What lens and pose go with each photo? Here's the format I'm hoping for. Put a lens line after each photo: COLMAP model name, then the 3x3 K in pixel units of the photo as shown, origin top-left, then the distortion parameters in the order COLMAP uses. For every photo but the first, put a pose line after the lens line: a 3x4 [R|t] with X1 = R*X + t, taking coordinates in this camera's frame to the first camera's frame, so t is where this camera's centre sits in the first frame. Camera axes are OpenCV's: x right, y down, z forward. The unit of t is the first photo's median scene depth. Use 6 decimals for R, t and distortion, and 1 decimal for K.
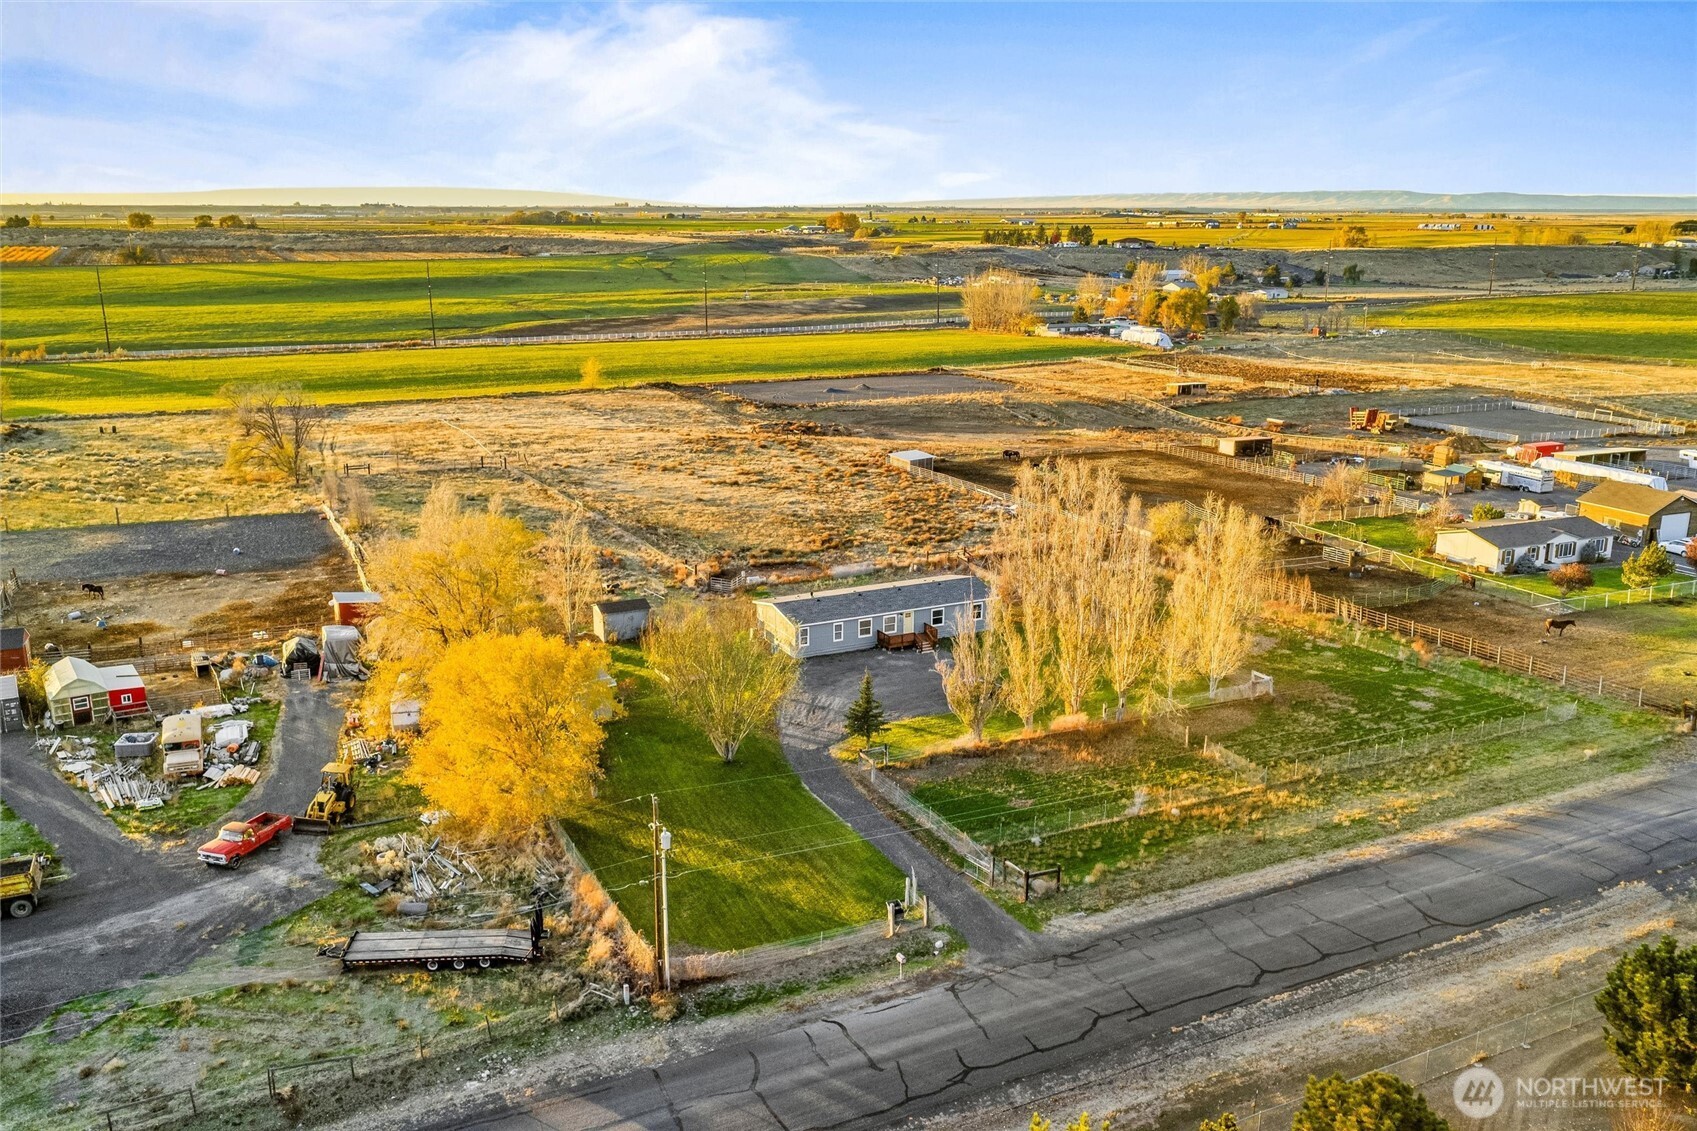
lens RADIAL K [[1422.7, 0, 848.3], [0, 1422.7, 565.4], [0, 0, 1]] dist [-0.002132, -0.005656]
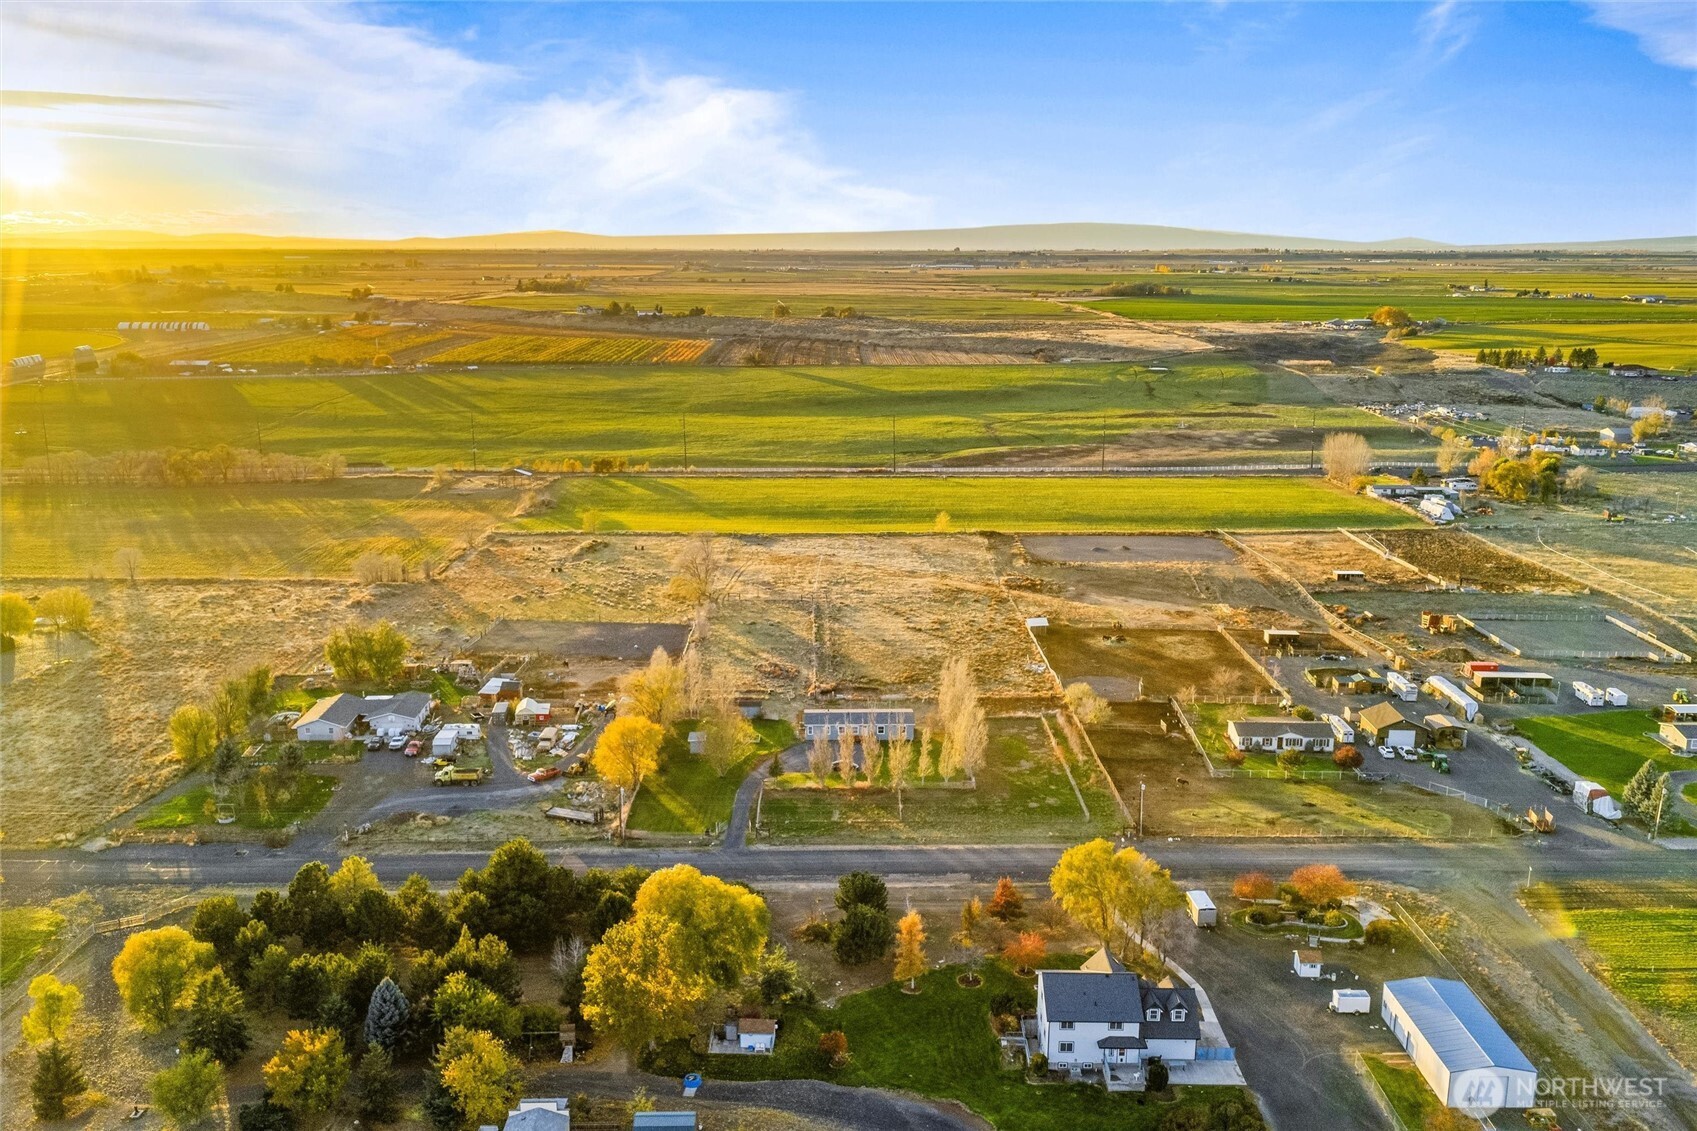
lens RADIAL K [[1422.7, 0, 848.3], [0, 1422.7, 565.4], [0, 0, 1]] dist [-0.002132, -0.005656]
pose [[0.902354, 0.097900, -0.419729, 0.719225], [-0.106655, 0.994293, 0.002622, -0.169002], [0.417590, 0.042400, 0.907646, -0.771394]]
